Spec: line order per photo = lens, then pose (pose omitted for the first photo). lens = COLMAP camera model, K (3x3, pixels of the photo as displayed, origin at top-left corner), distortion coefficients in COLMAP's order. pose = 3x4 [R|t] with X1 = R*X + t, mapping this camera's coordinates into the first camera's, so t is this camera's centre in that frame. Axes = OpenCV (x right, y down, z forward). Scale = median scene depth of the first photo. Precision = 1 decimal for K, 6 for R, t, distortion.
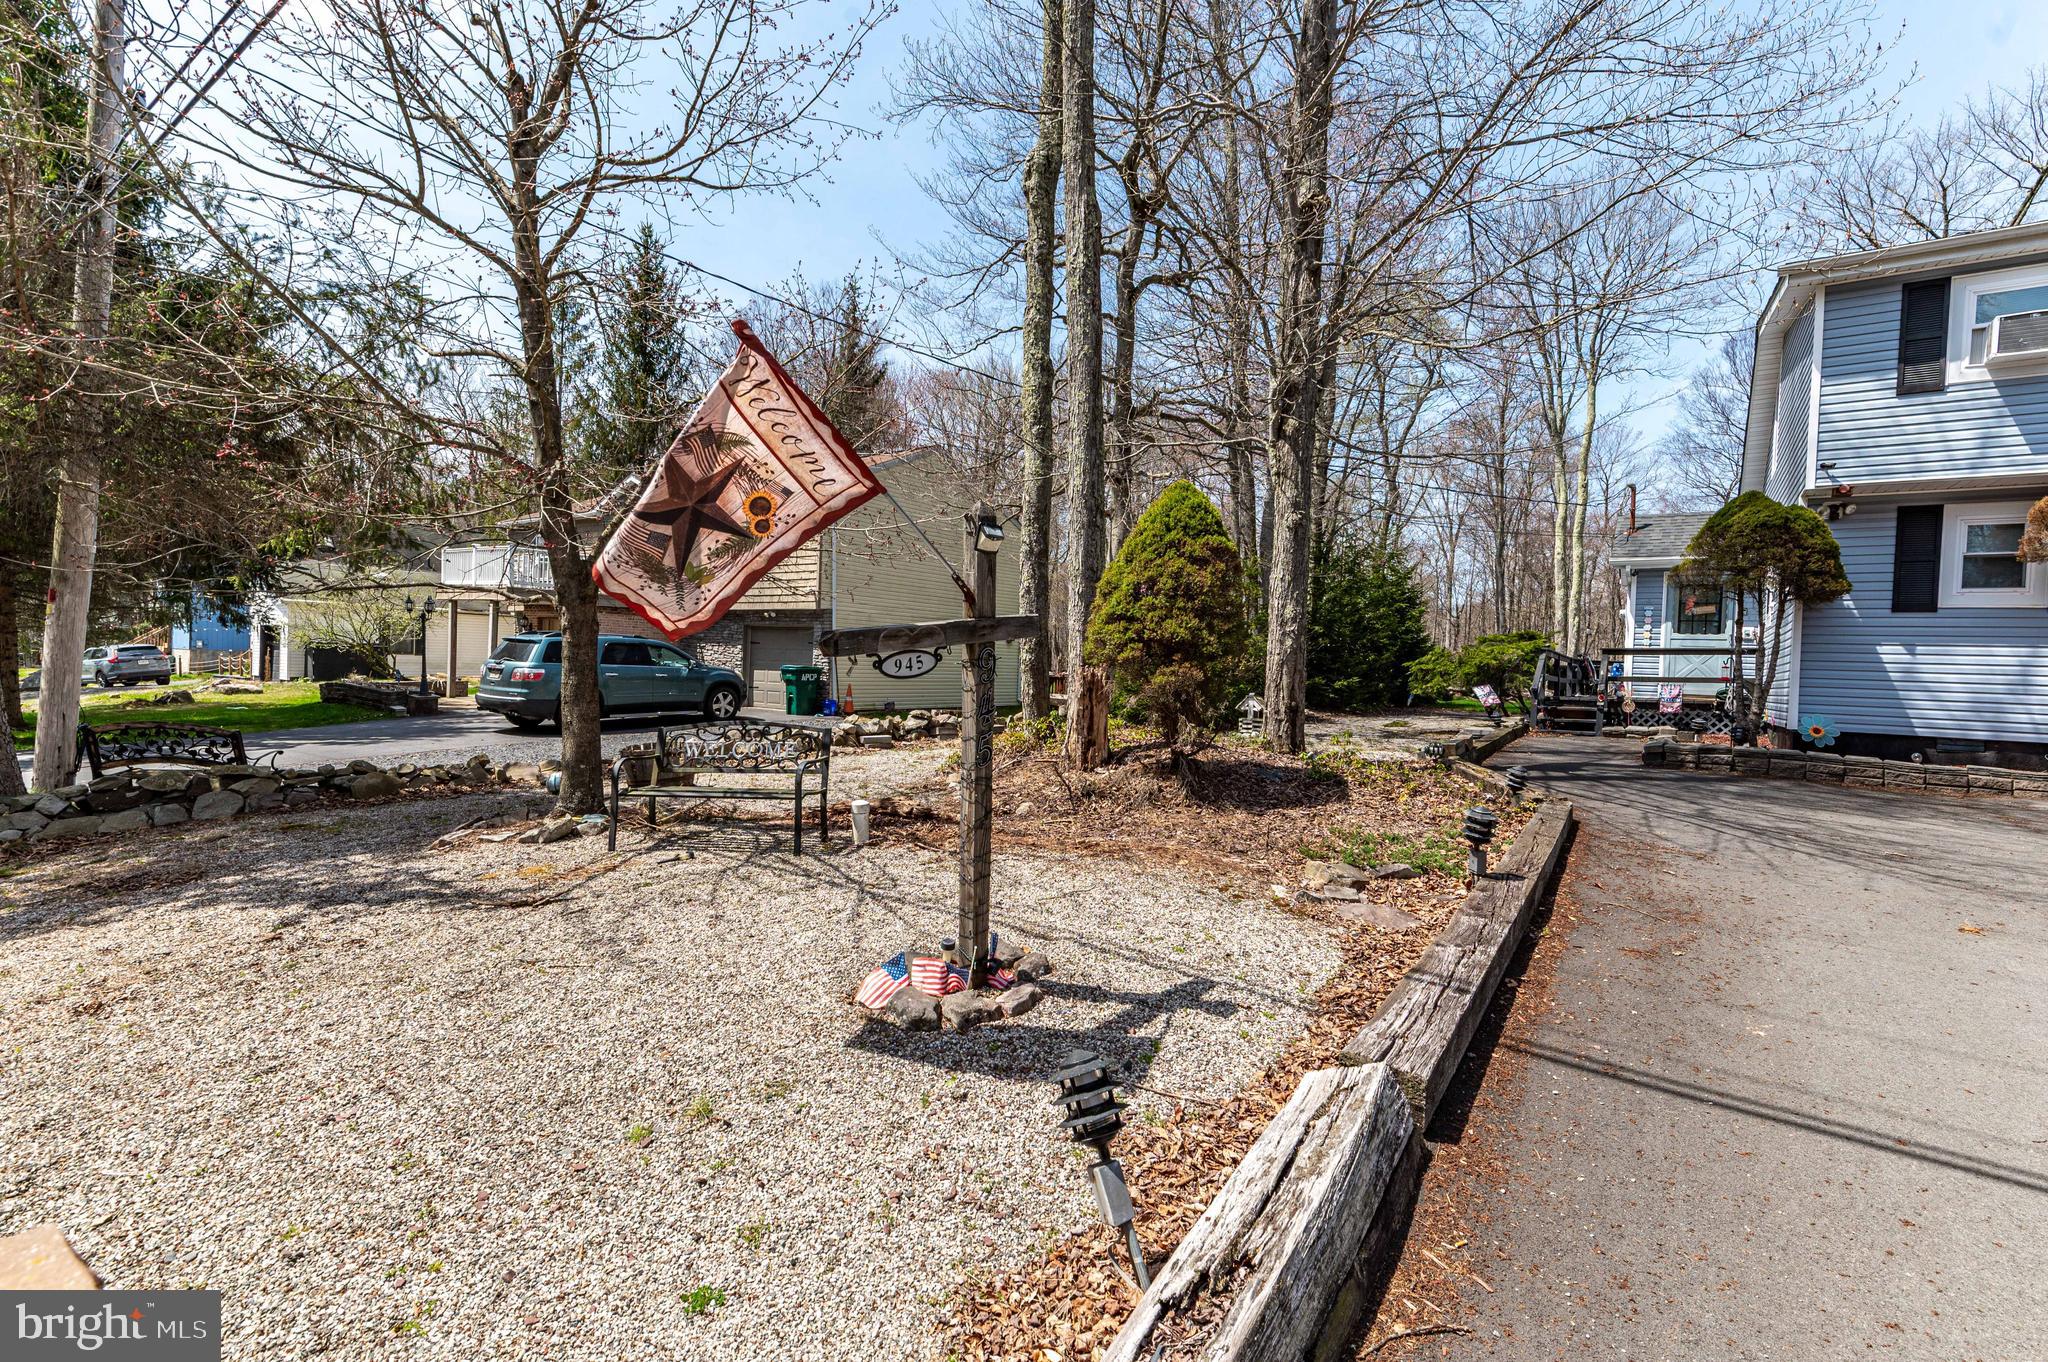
lens RADIAL K [[915.4, 0, 1043.6], [0, 915.4, 682.8], [0, 0, 1]] dist [0.004538, 0.000998]
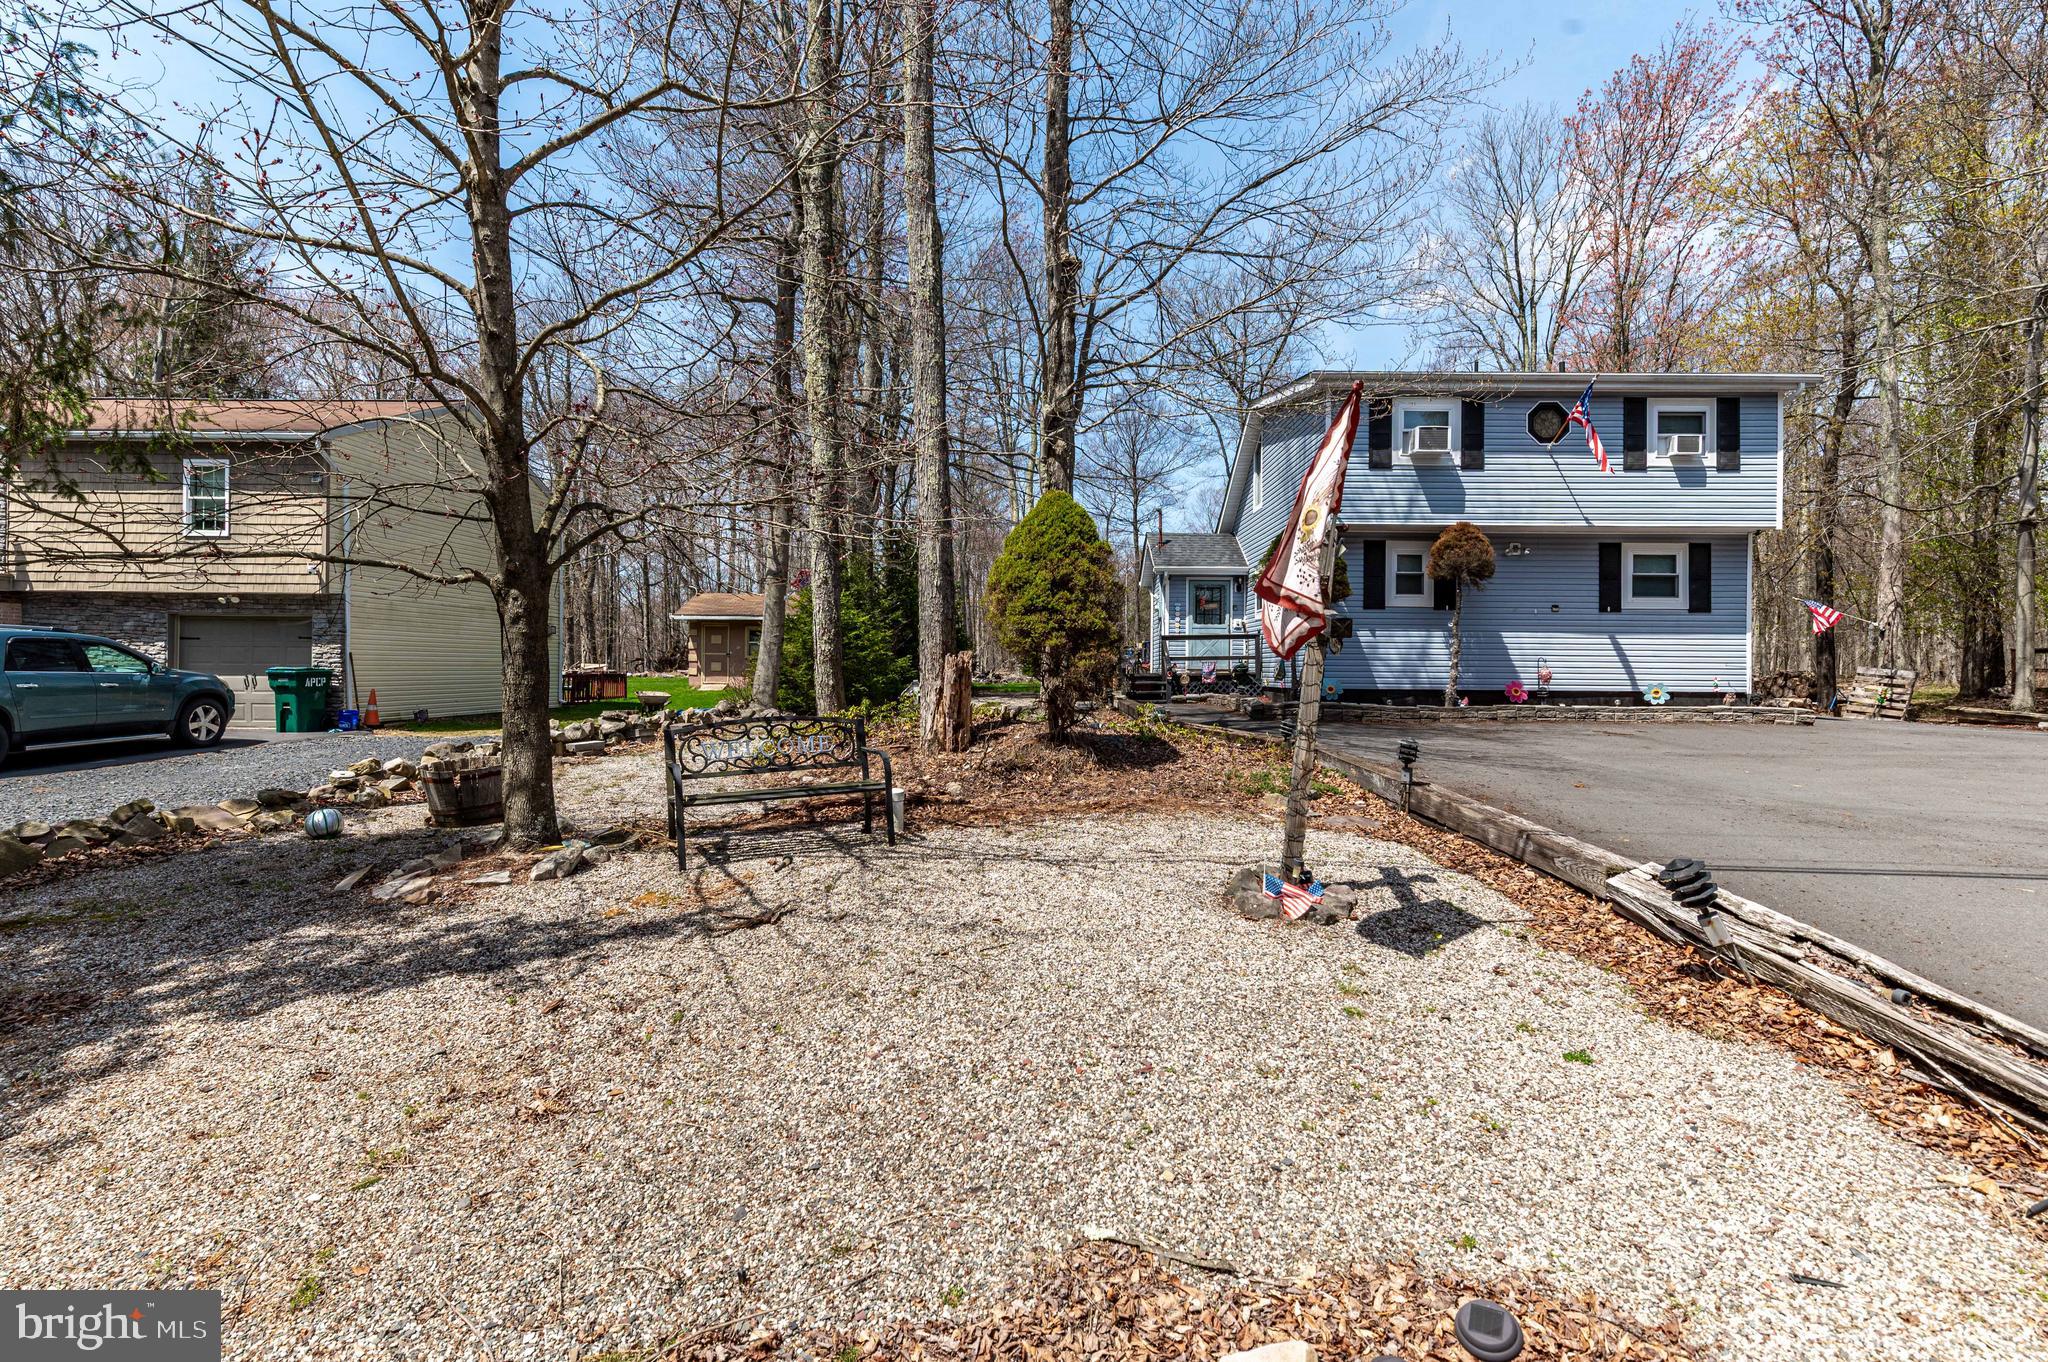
lens RADIAL K [[919.1, 0, 1030.2], [0, 919.1, 663.3], [0, 0, 1]] dist [0.008889, -0.000044]
pose [[0.830006, -0.025276, 0.557182, -0.270465], [0.032243, 0.999476, -0.002690, -0.000637], [-0.556822, 0.020198, 0.830386, 0.030651]]
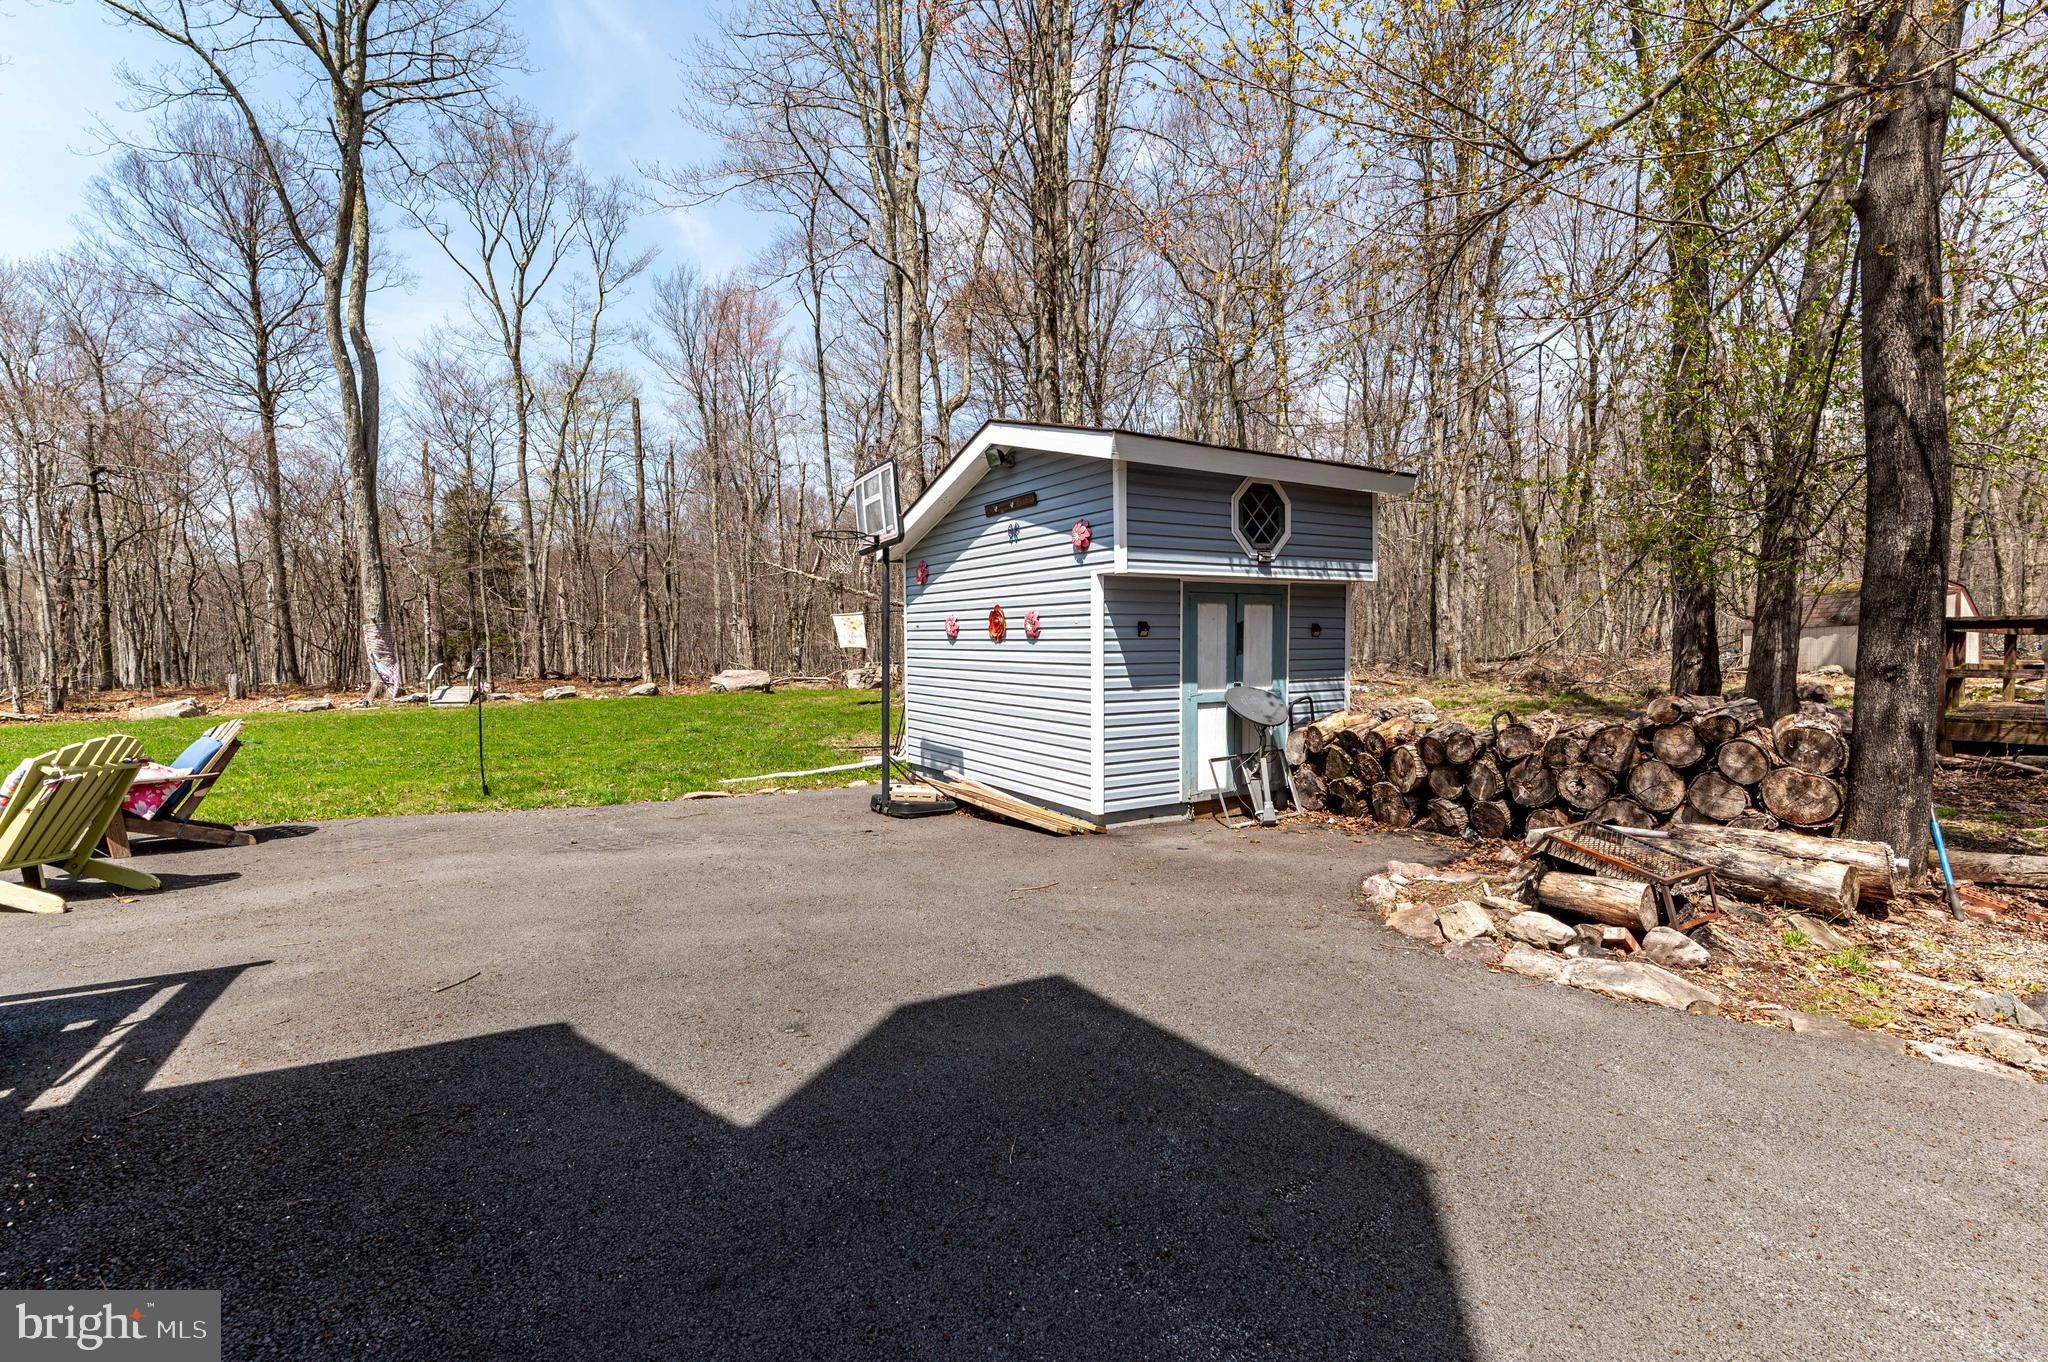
lens RADIAL K [[877.3, 0, 1043.5], [0, 877.3, 677.7], [0, 0, 1]] dist [0.010890, -0.005162]
pose [[0.374532, -0.065668, 0.924886, 1.332449], [0.043512, 0.997635, 0.053213, 0.008660], [-0.926192, 0.020314, 0.376504, 0.774356]]
